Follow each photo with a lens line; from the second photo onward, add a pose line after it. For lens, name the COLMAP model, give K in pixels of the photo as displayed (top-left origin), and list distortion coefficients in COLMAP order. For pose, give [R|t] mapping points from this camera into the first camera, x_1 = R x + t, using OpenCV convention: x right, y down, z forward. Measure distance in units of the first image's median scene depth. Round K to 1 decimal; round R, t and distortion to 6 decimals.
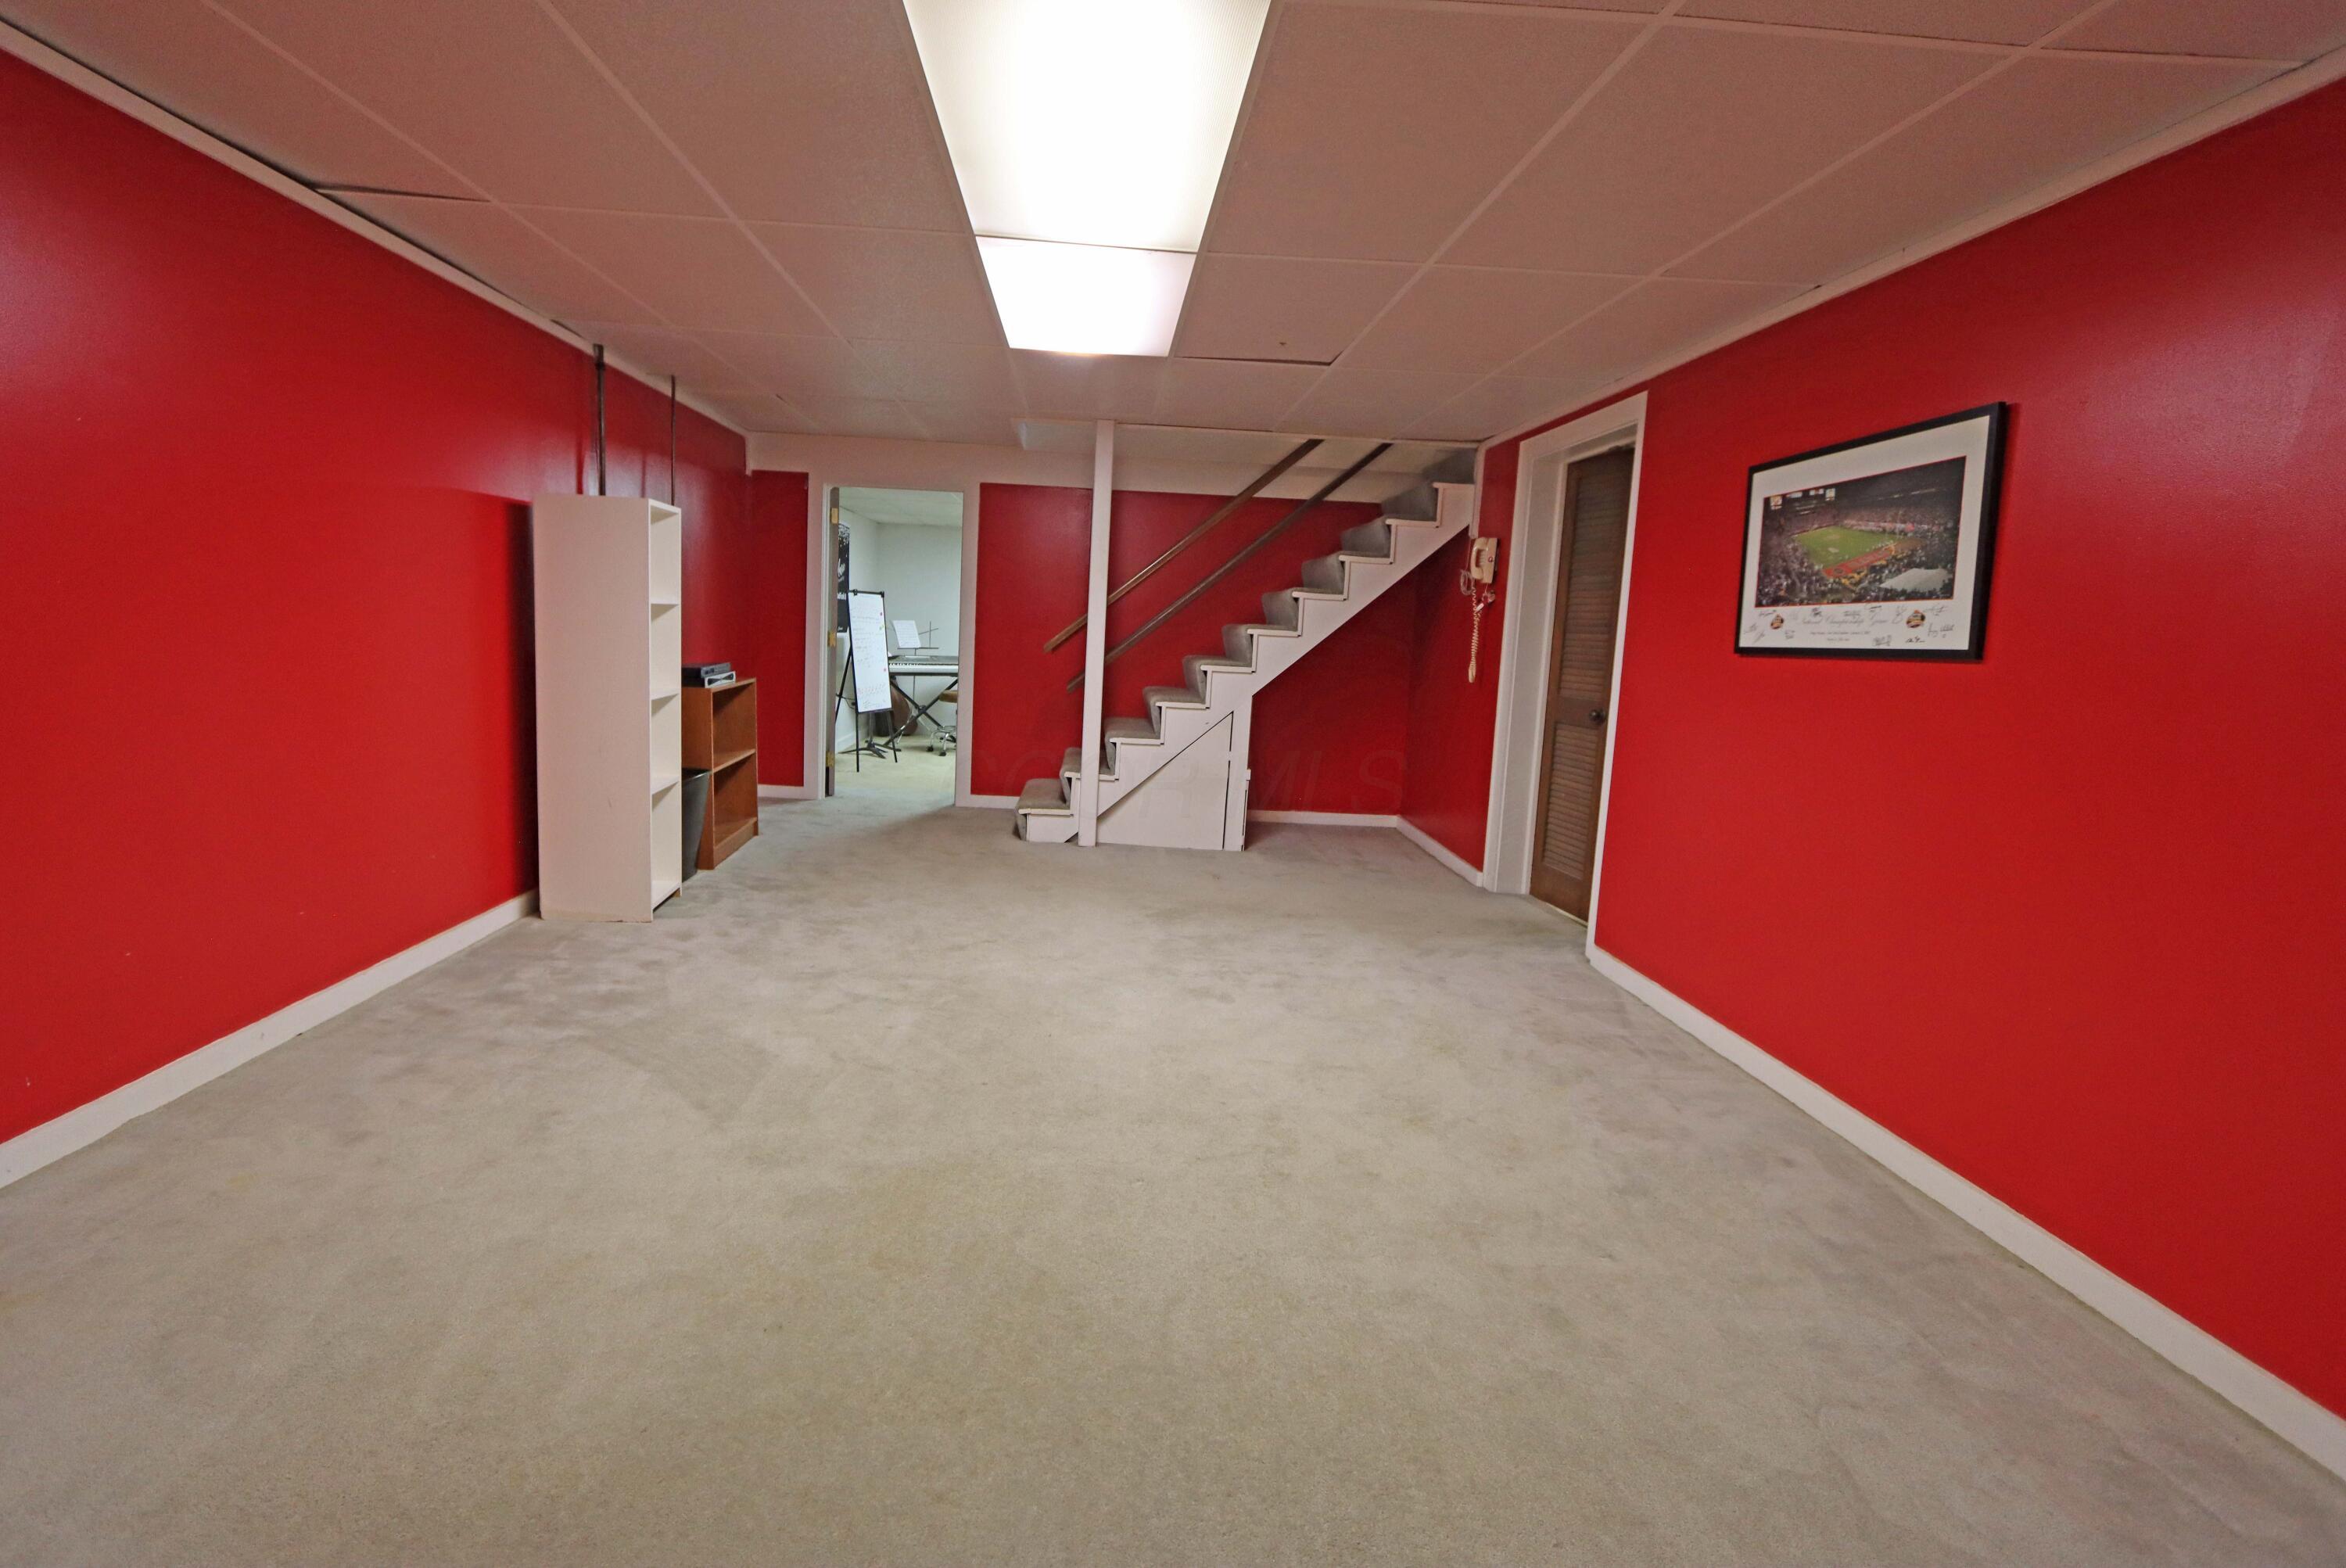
lens RADIAL K [[1128.0, 0, 1166.6], [0, 1128.0, 783.7], [0, 0, 1]] dist [0.001781, 0.000103]
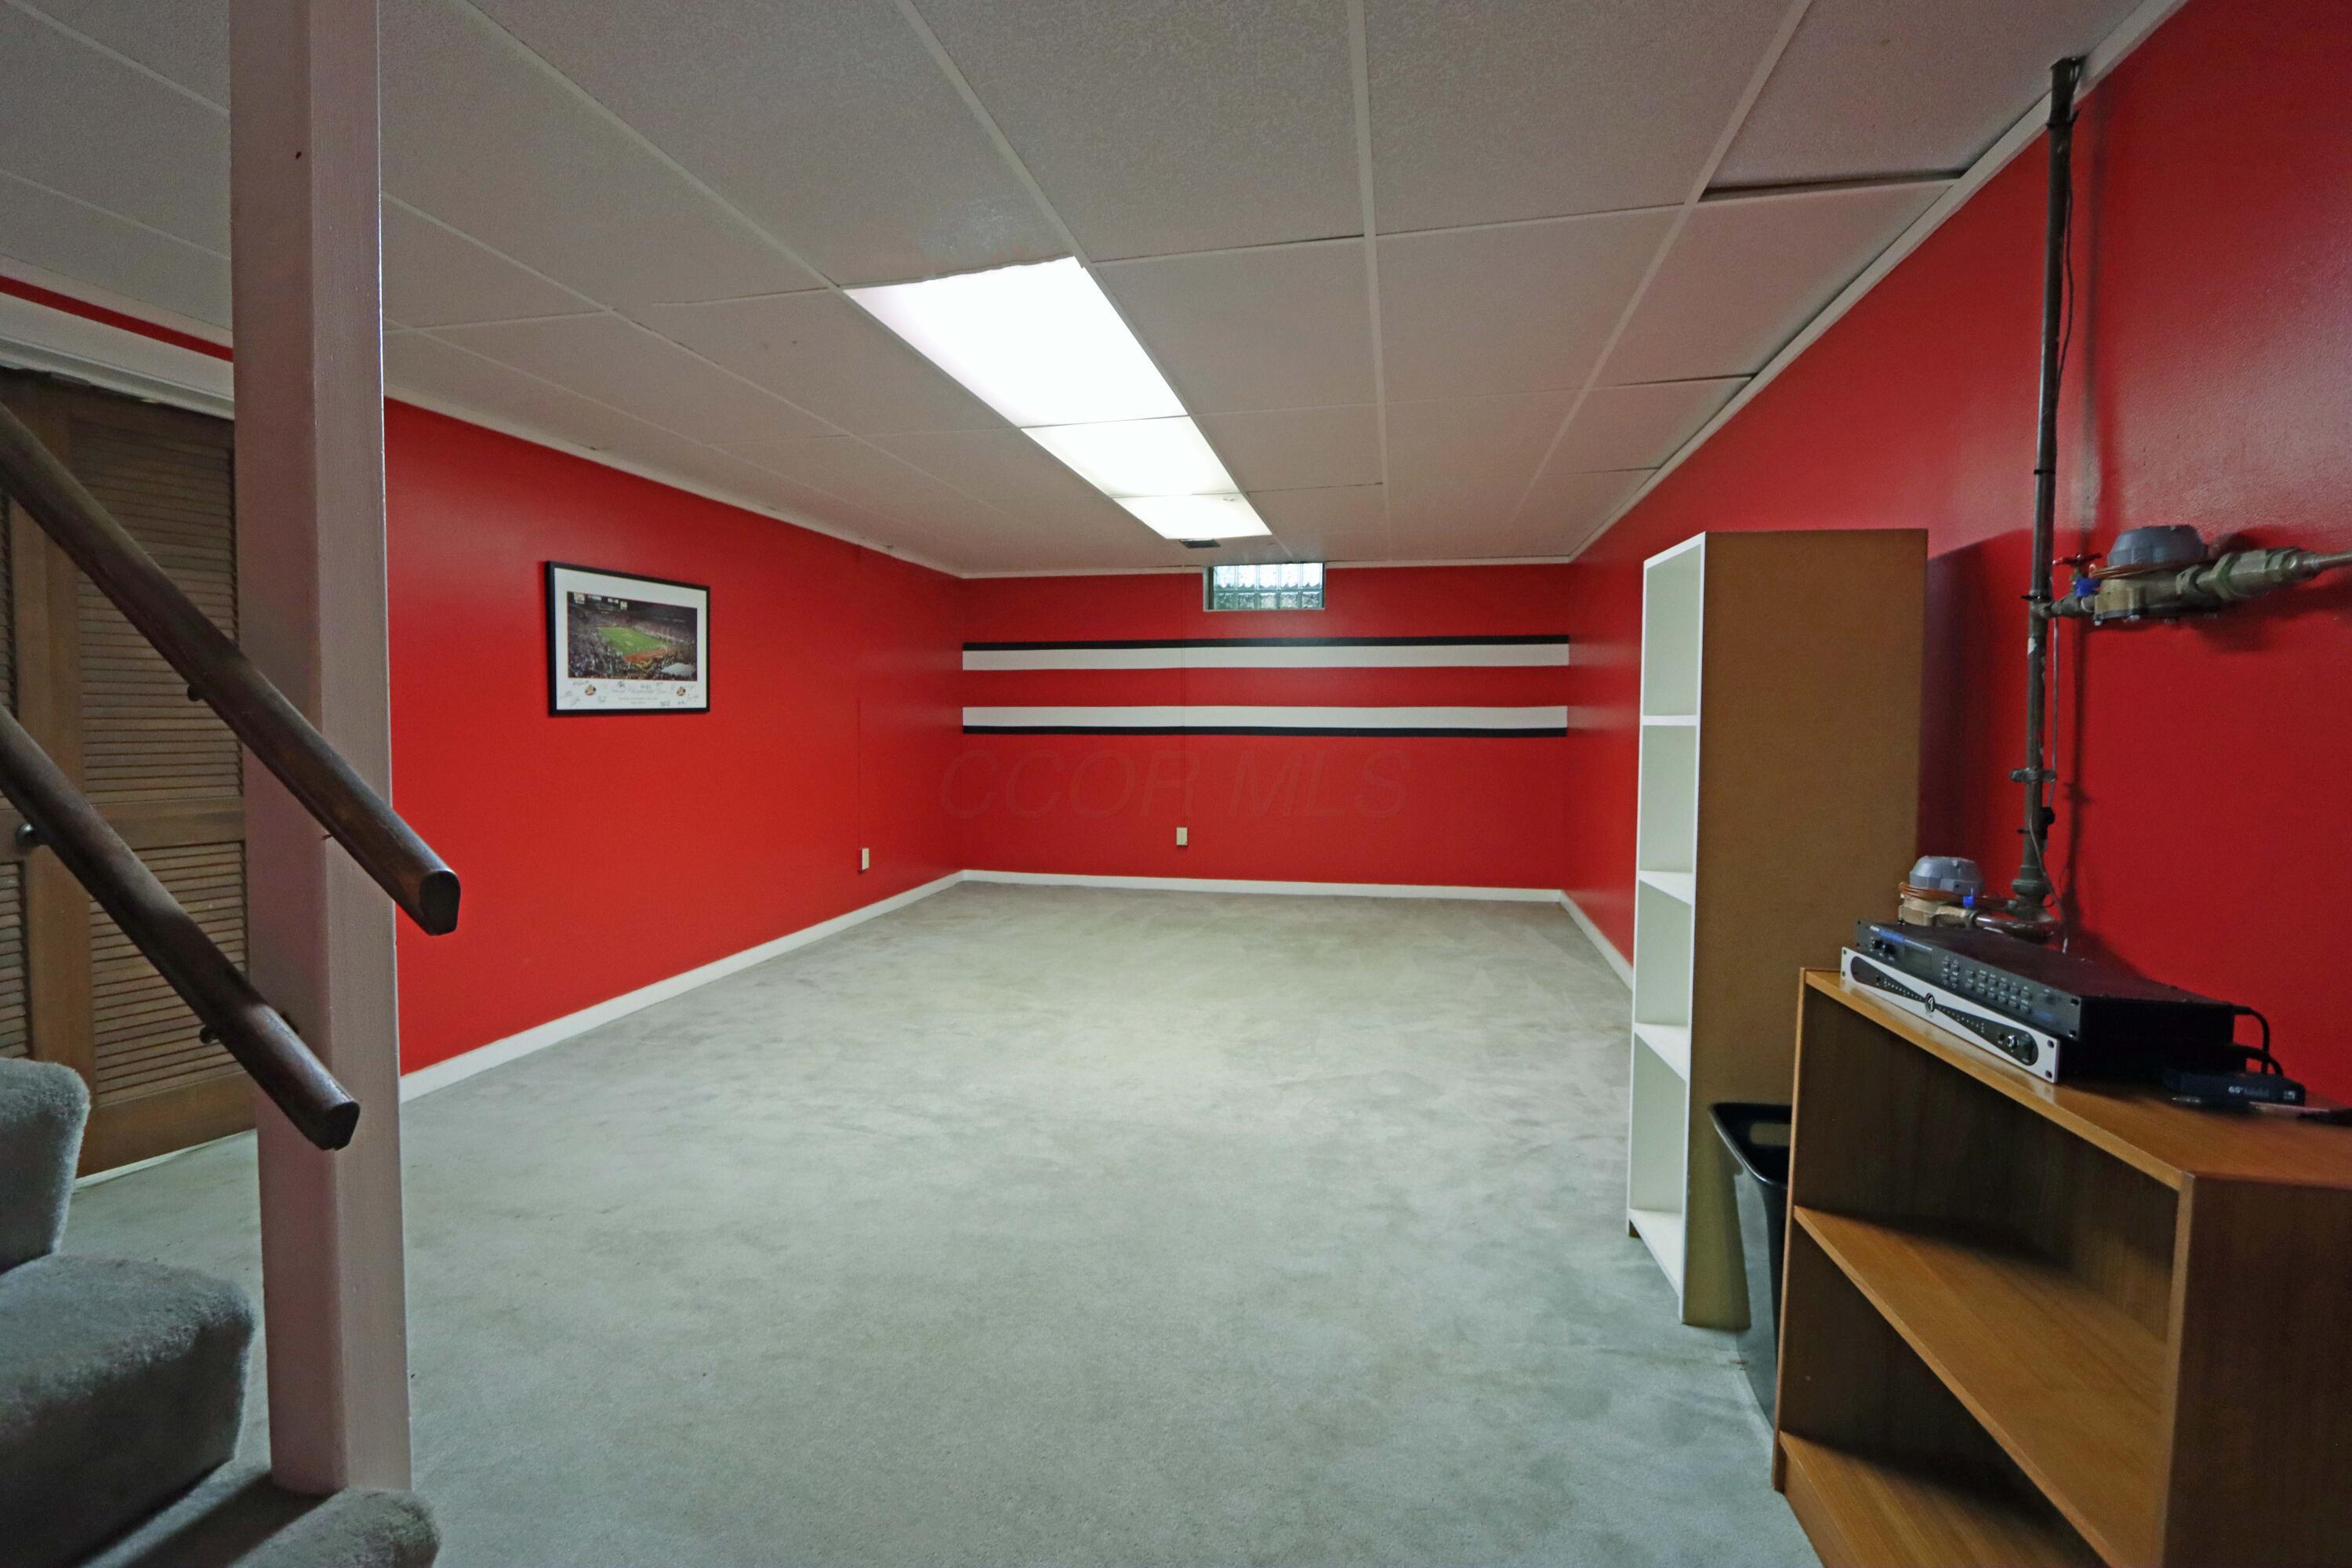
lens RADIAL K [[1130.8, 0, 1171.5], [0, 1130.8, 778.3], [0, 0, 1]] dist [0.001781, 0.000103]
pose [[-0.967002, -0.066688, 0.245885, -0.482711], [-0.015516, 0.978757, 0.204435, -0.345256], [-0.254295, 0.193874, -0.947495, 2.243136]]
